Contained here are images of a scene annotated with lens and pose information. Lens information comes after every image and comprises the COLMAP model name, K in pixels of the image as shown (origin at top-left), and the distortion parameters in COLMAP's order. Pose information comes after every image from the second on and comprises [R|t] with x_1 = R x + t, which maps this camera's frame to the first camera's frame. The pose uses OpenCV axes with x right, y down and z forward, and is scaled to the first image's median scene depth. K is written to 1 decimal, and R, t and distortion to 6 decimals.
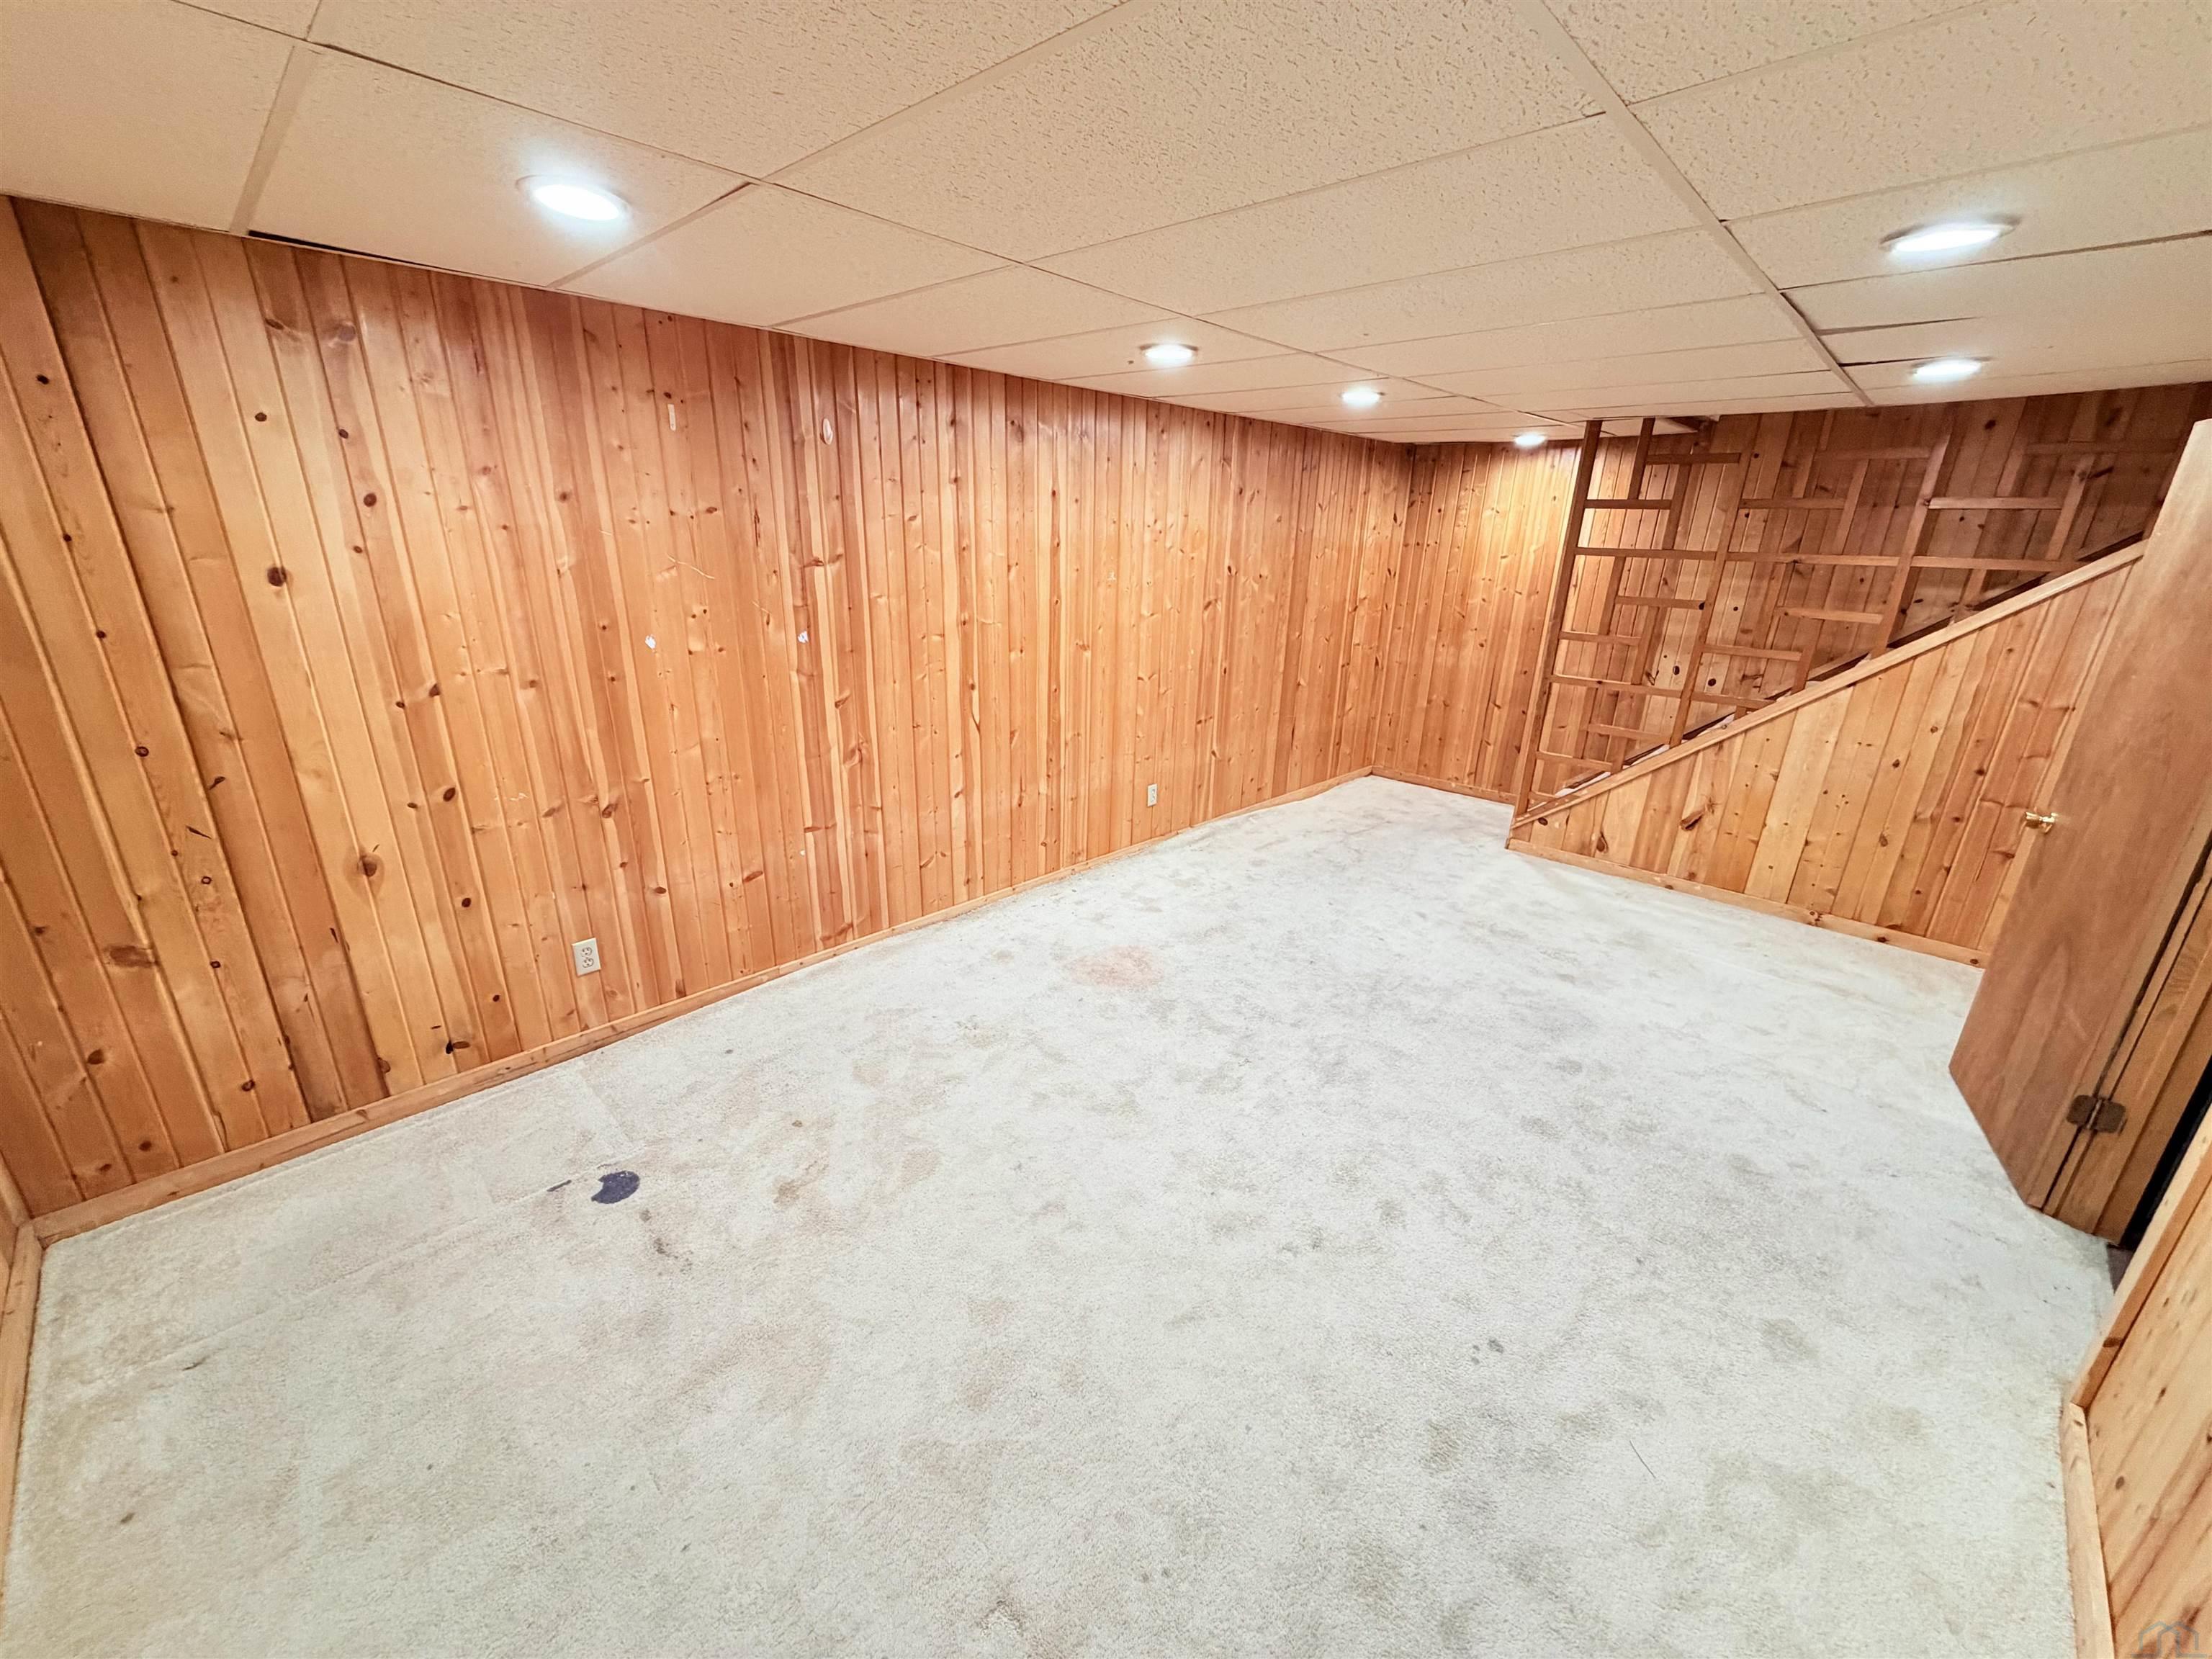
lens RADIAL K [[877.3, 0, 1103.7], [0, 877.3, 829.0], [0, 0, 1]] dist [0.001560, -0.000311]
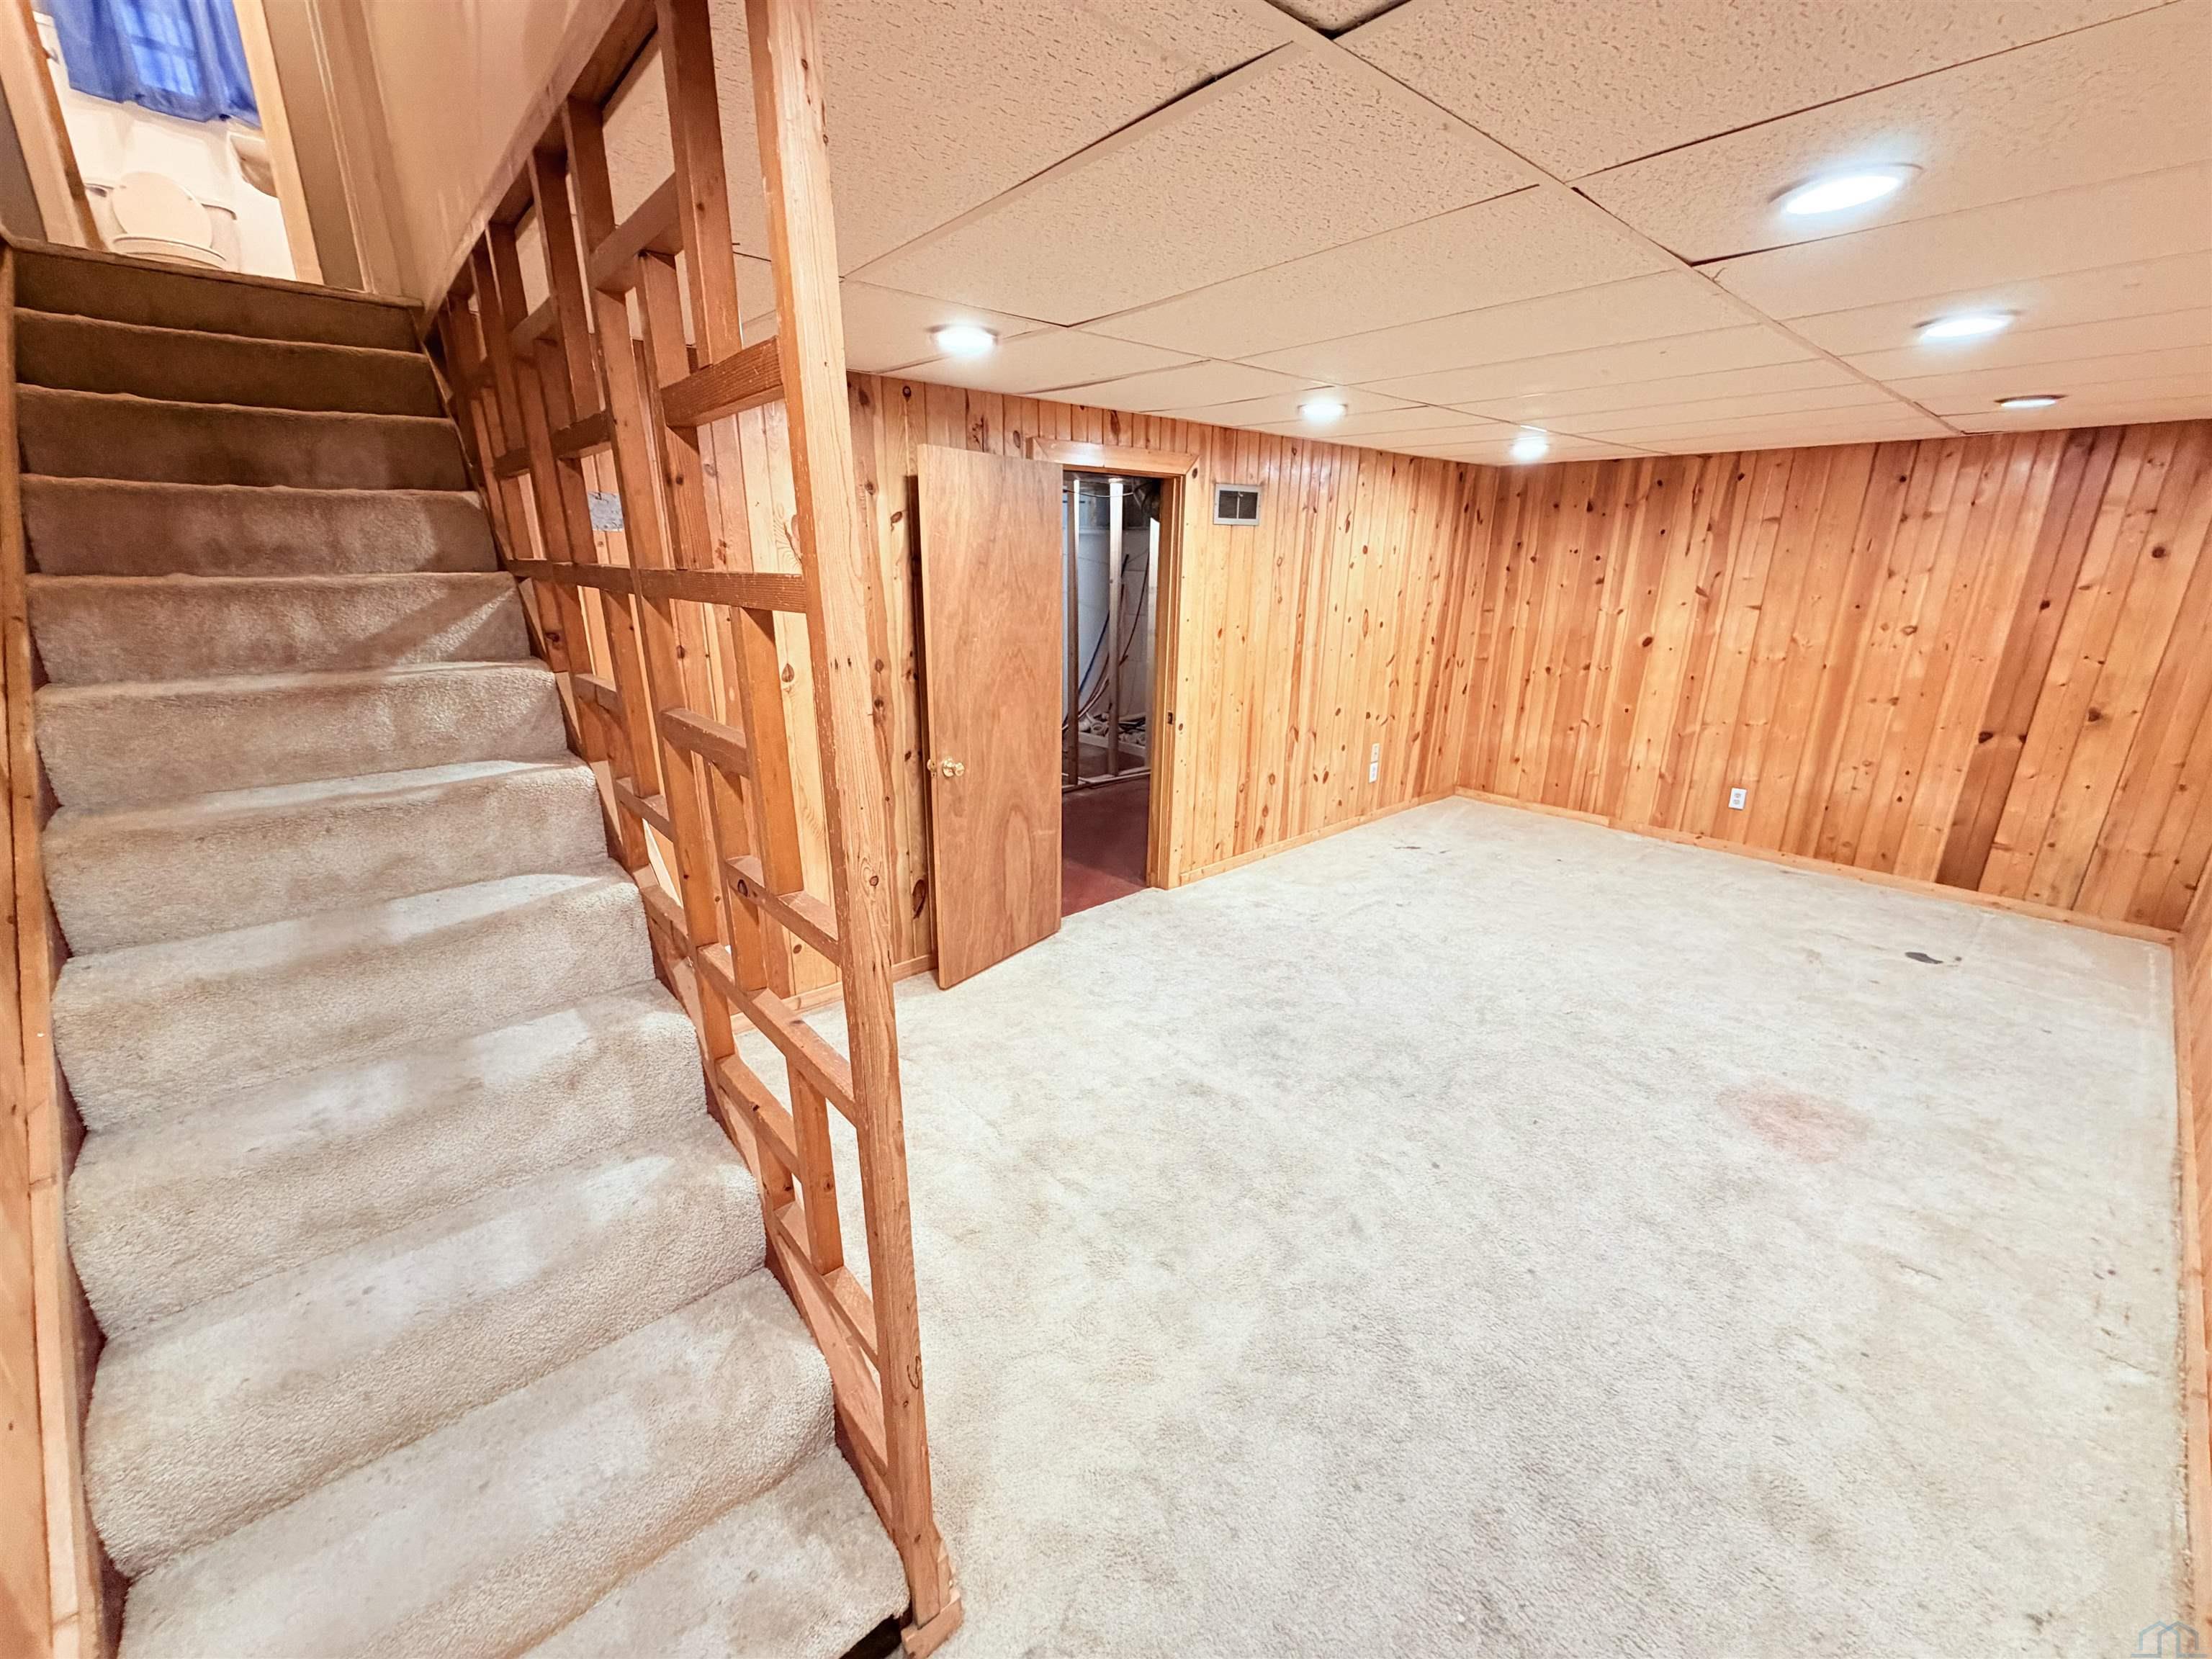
lens RADIAL K [[877.3, 0, 1103.7], [0, 877.3, 834.5], [0, 0, 1]] dist [0.001560, -0.000311]
pose [[-0.995249, -0.056730, 0.079125, 0.478091], [0.001682, 0.802558, 0.596572, -0.421007], [-0.097346, 0.593871, -0.798650, 1.274941]]
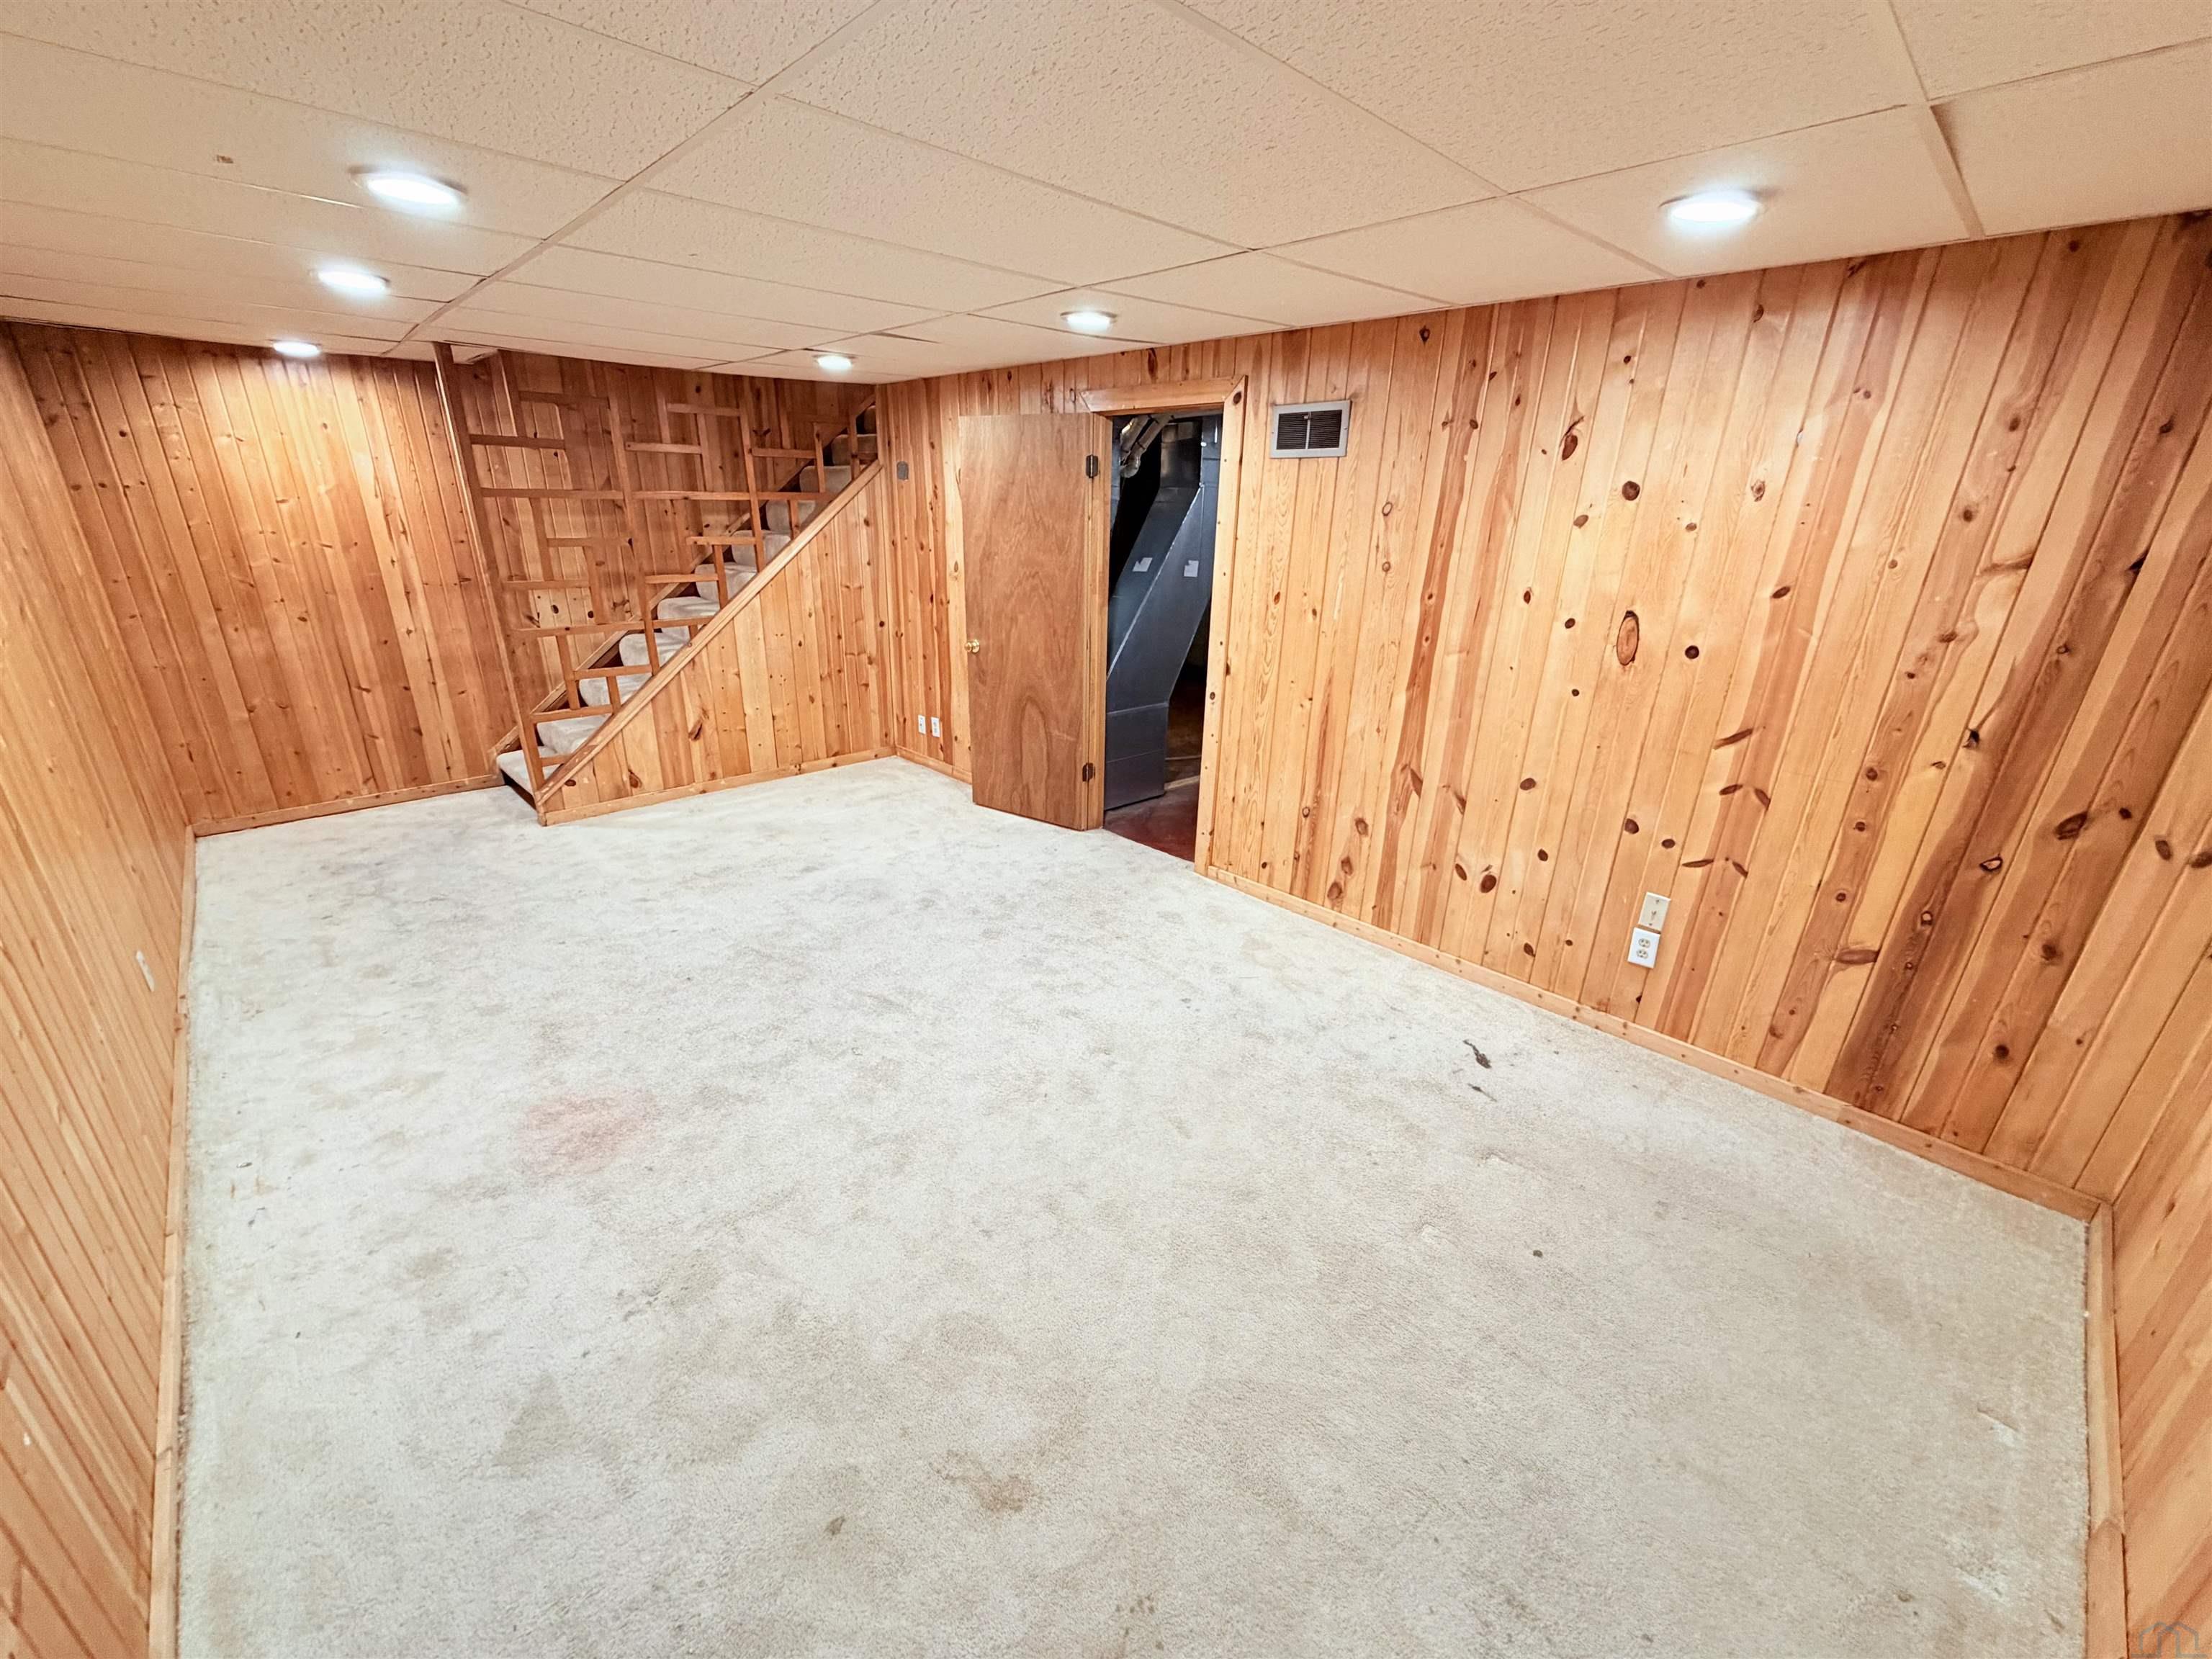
lens RADIAL K [[877.3, 0, 1095.0], [0, 877.3, 831.0], [0, 0, 1]] dist [0.001560, -0.000311]
pose [[0.048854, -0.378820, 0.924180, -0.425471], [0.307893, 0.885937, 0.346869, -0.135420], [-0.950166, 0.267603, 0.159917, 0.373242]]
